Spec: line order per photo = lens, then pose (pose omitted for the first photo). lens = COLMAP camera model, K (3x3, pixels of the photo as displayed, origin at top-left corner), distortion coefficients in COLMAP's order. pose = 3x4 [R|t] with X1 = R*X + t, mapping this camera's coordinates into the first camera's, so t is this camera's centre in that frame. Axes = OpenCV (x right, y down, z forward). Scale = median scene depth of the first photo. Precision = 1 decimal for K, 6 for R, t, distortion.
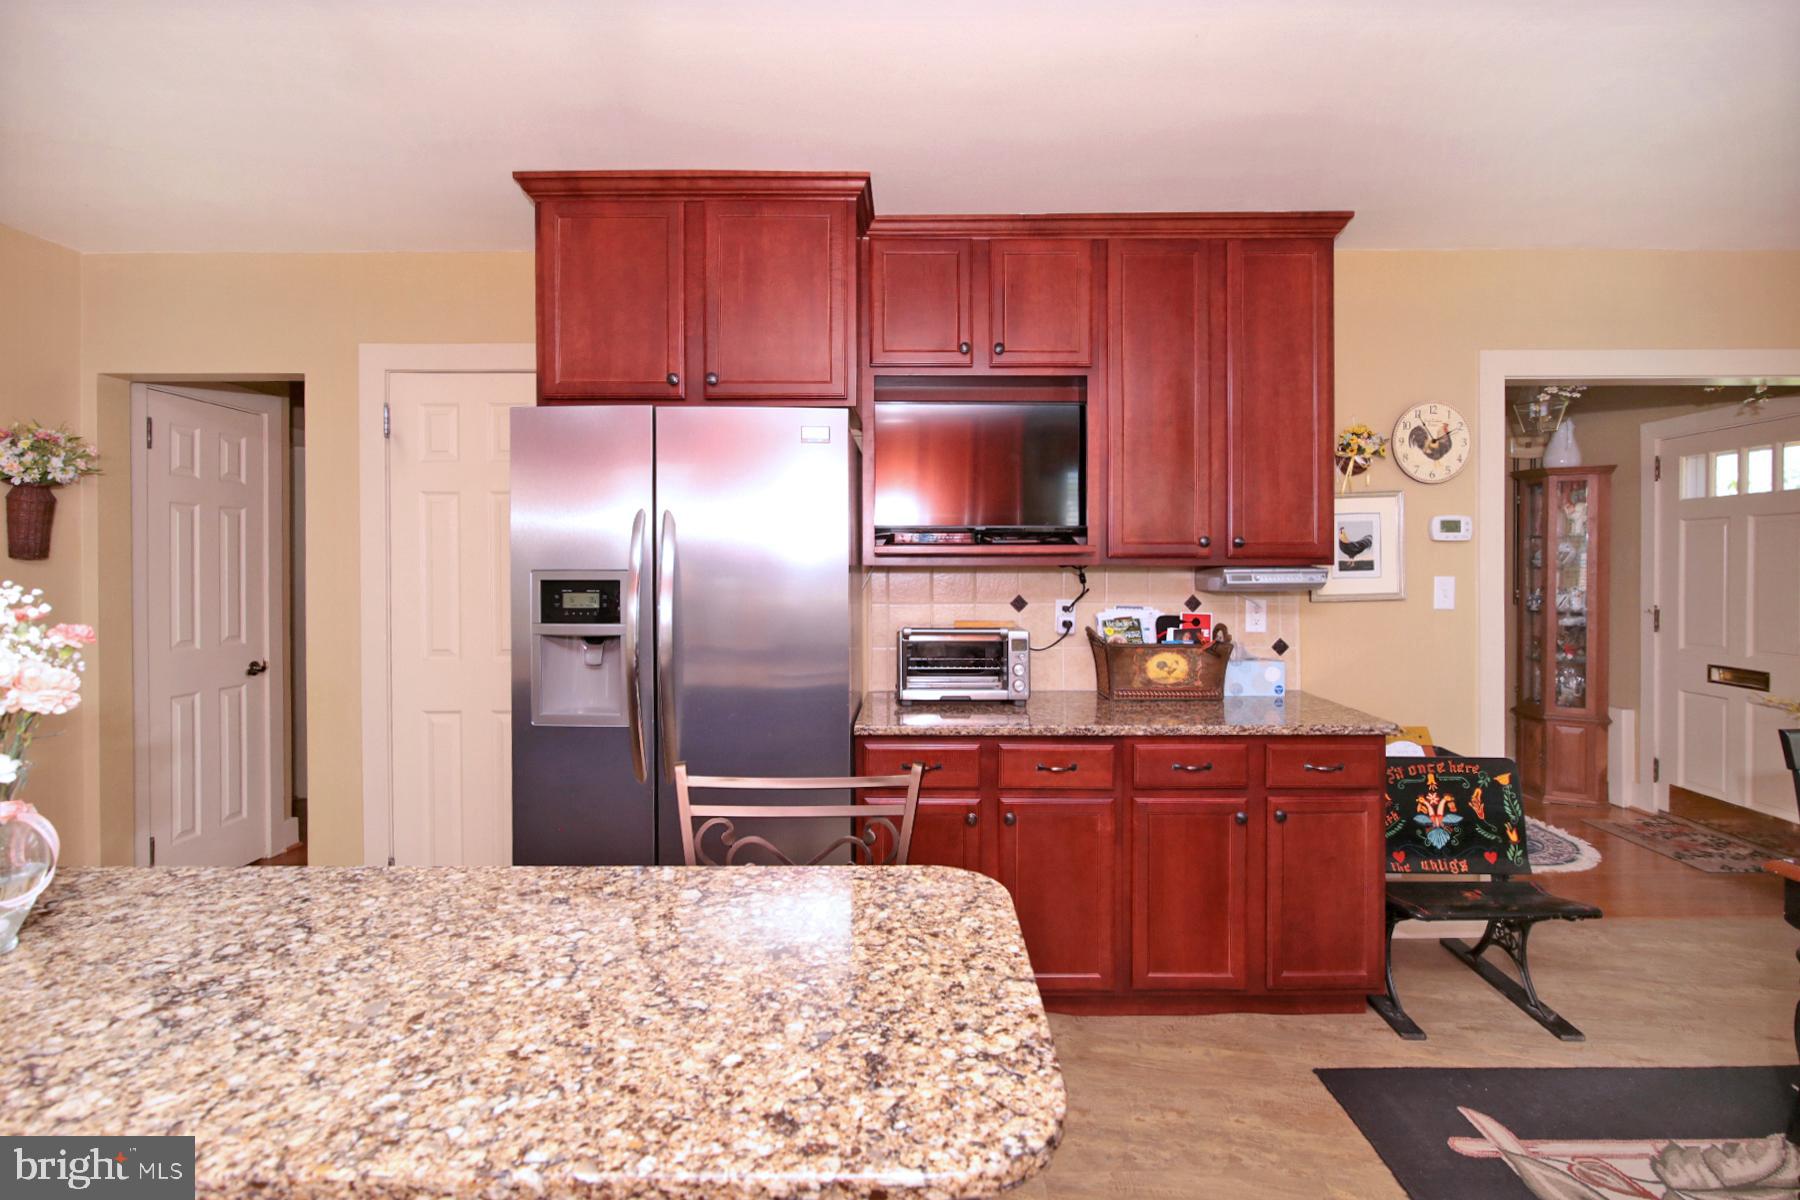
lens RADIAL K [[856.9, 0, 929.1], [0, 856.9, 564.2], [0, 0, 1]] dist [-0.014460, -0.000052]
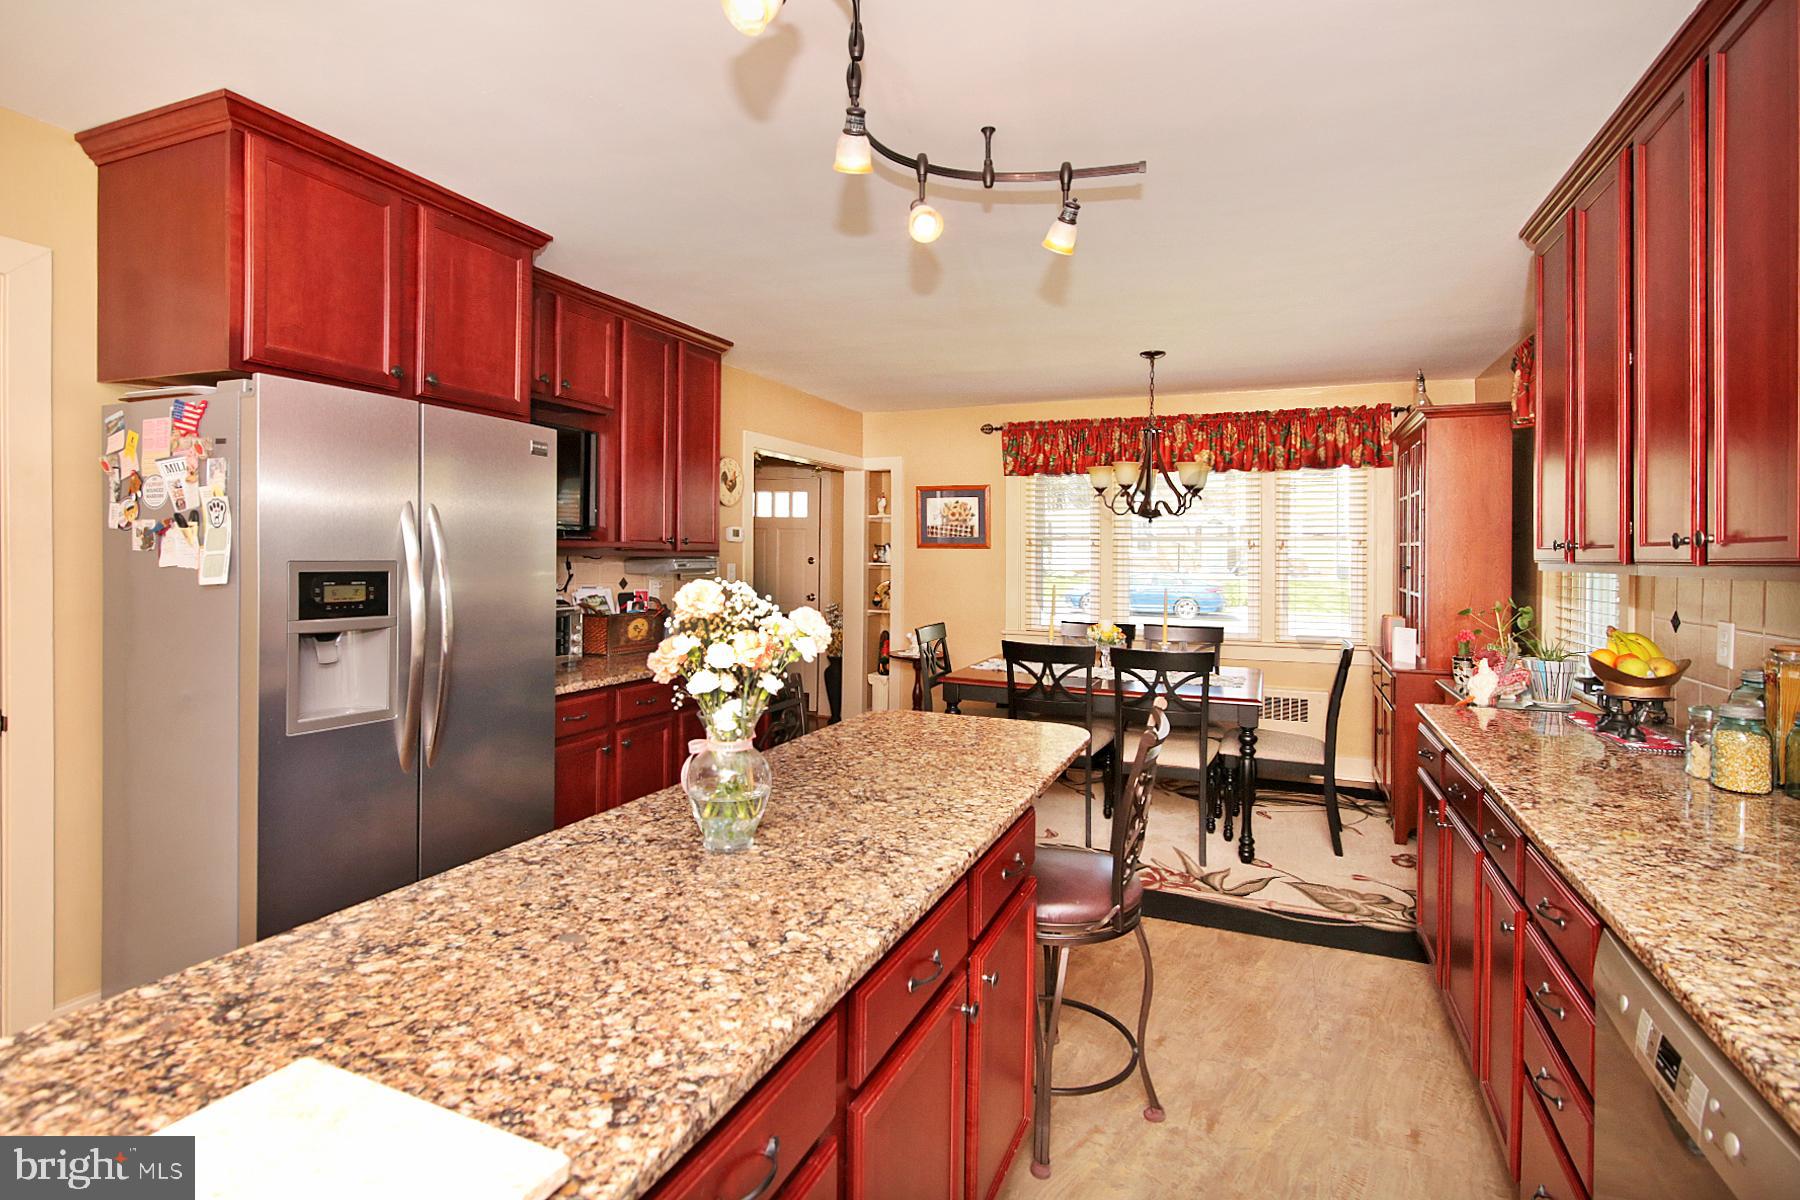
lens RADIAL K [[883.0, 0, 813.5], [0, 883.0, 538.1], [0, 0, 1]] dist [-0.010289, 0.001078]
pose [[0.452588, 0.020378, 0.891487, -0.969427], [-0.007404, 0.999790, -0.019095, -0.003320], [-0.891689, 0.002041, 0.452644, 0.091197]]
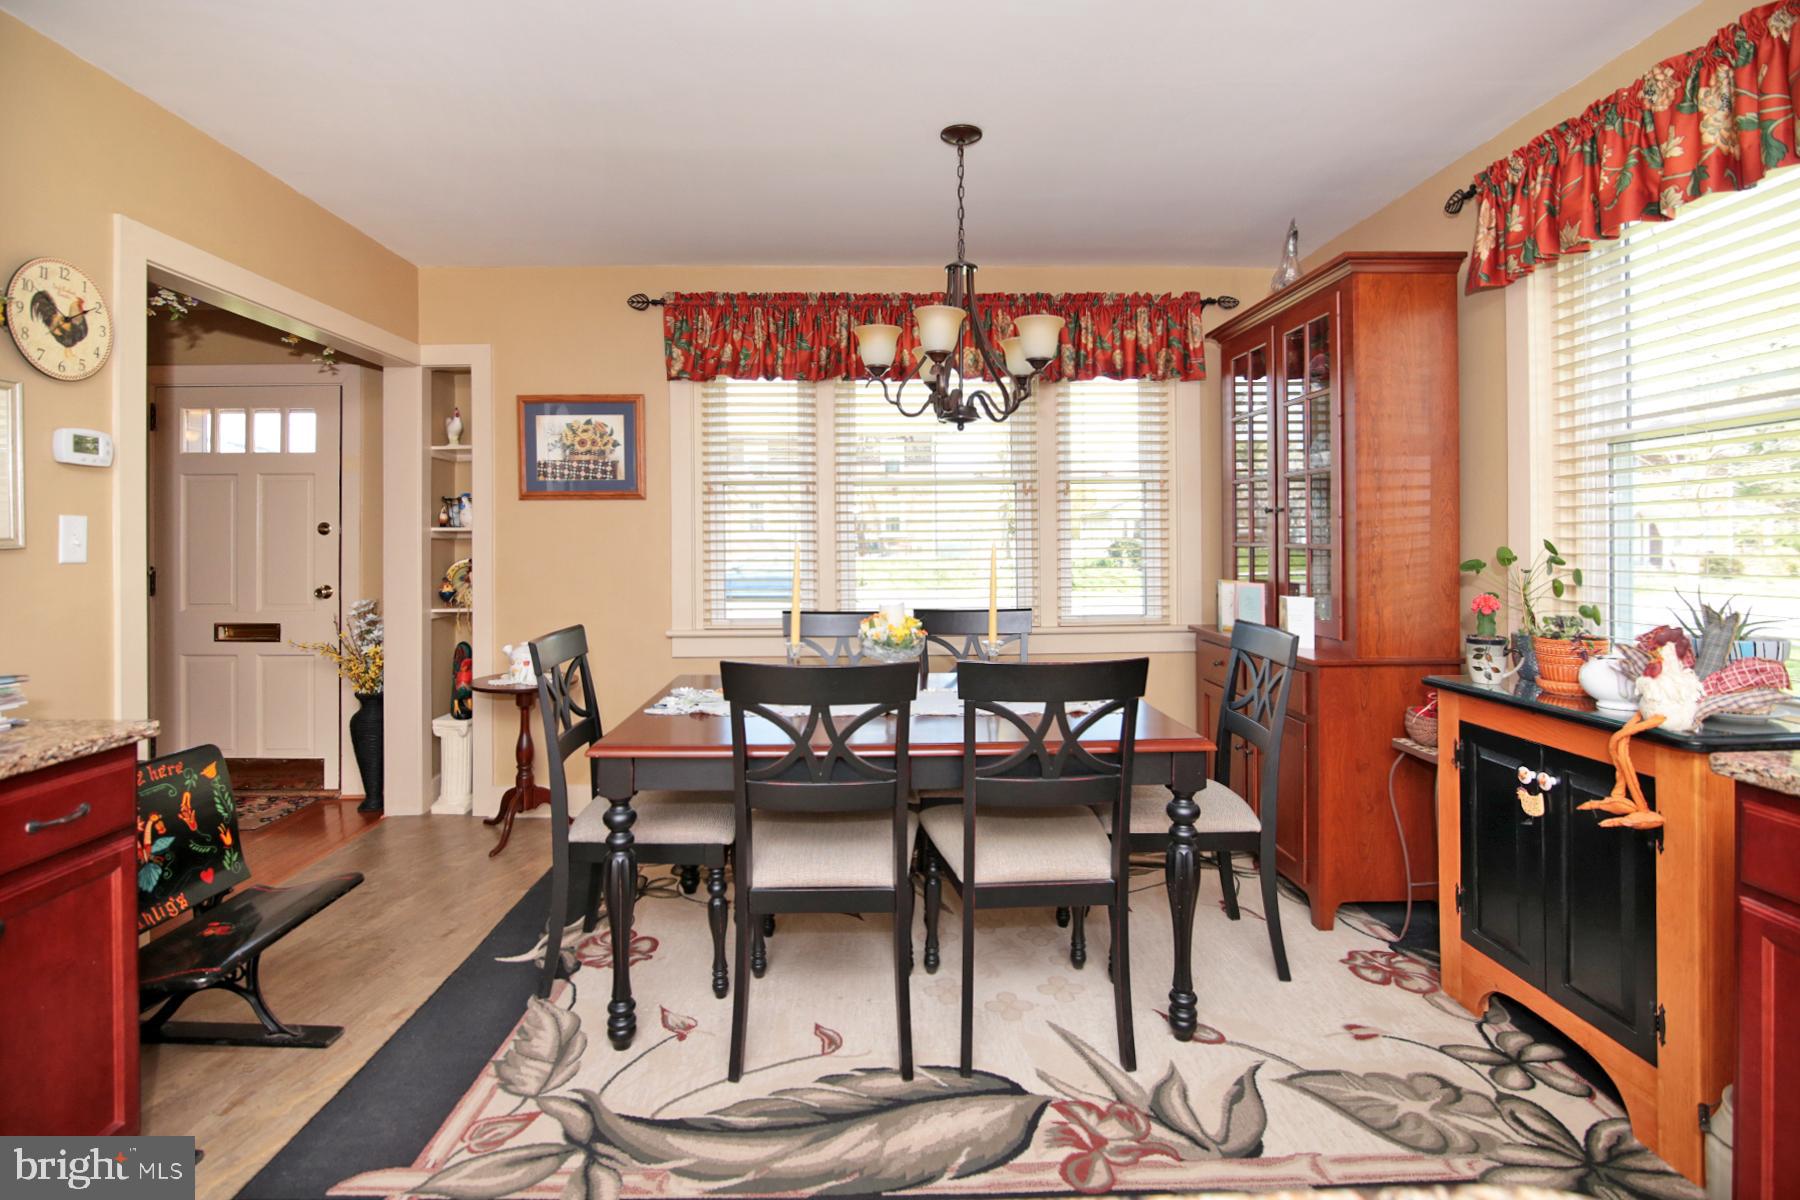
lens RADIAL K [[883.0, 0, 813.5], [0, 883.0, 538.1], [0, 0, 1]] dist [-0.010289, 0.001078]
pose [[0.006955, 0.007470, 0.999948, -0.127990], [0.011662, 0.999903, -0.007550, 0.051629], [-0.999908, 0.011714, 0.006867, 0.439186]]
